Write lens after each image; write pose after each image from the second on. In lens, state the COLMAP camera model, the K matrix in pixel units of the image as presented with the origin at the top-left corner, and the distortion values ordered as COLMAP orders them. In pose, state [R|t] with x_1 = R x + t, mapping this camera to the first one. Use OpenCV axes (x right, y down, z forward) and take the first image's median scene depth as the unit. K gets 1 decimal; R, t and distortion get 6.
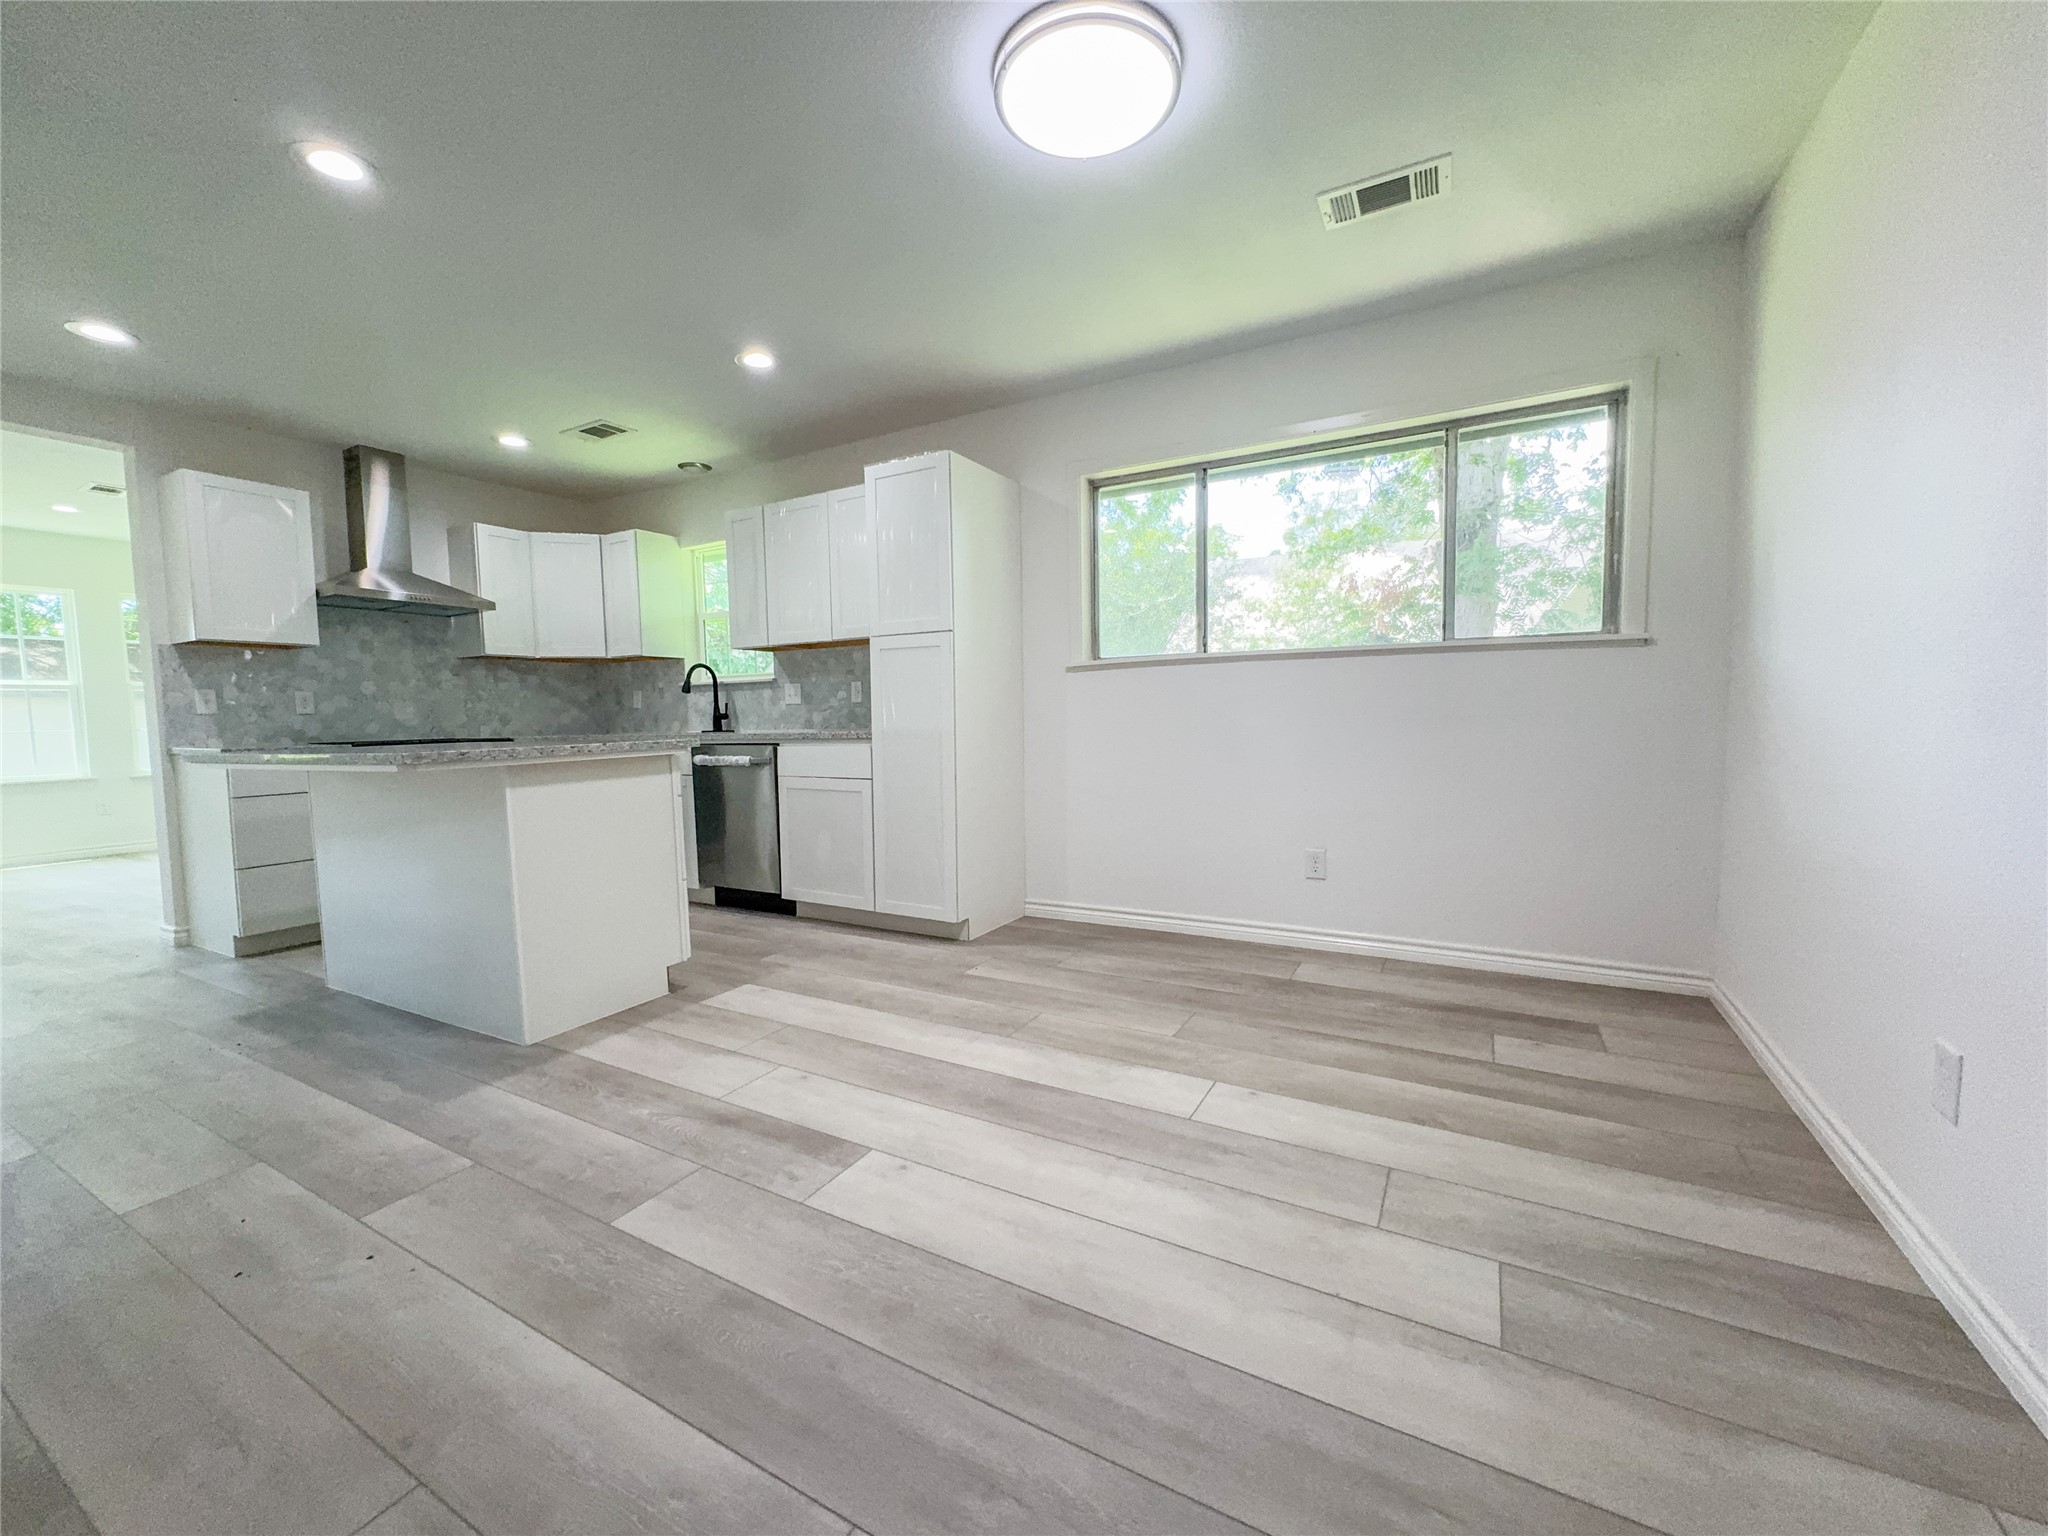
lens RADIAL K [[818.2, 0, 1024.5], [0, 818.2, 761.7], [0, 0, 1]] dist [-0.004078, -0.000340]
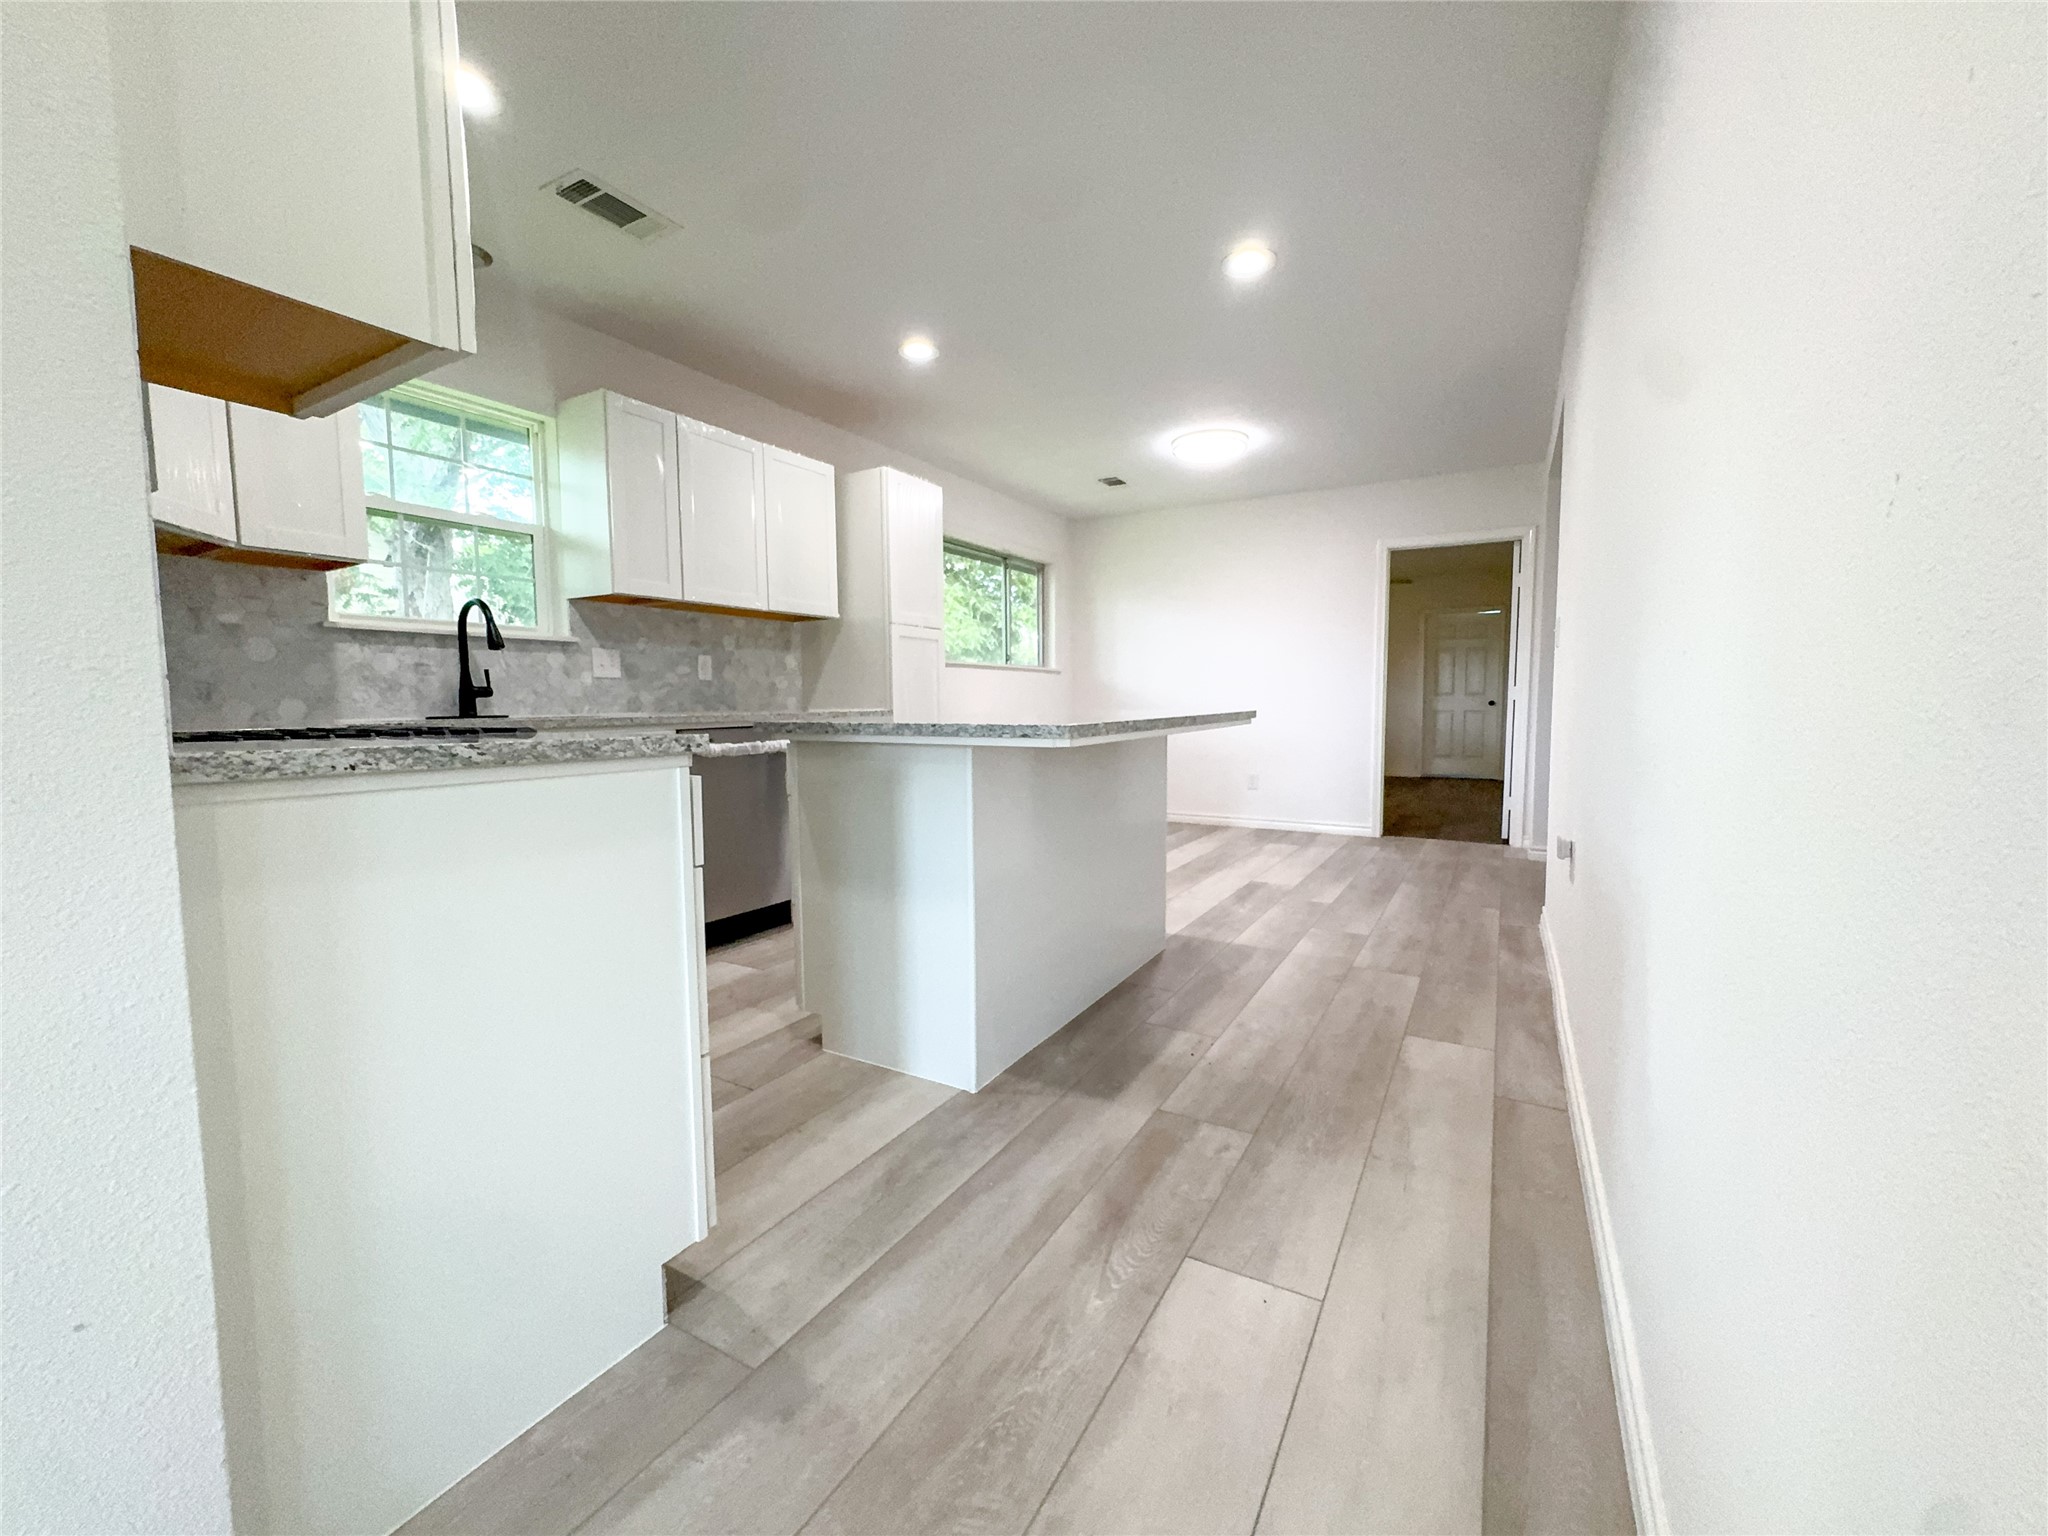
lens RADIAL K [[818.2, 0, 1027.2], [0, 818.2, 766.8], [0, 0, 1]] dist [-0.004078, -0.000340]
pose [[0.021886, -0.061333, 0.997877, -1.011948], [0.066242, 0.996012, 0.059765, -0.011359], [-0.997564, 0.064793, 0.025862, 0.631070]]
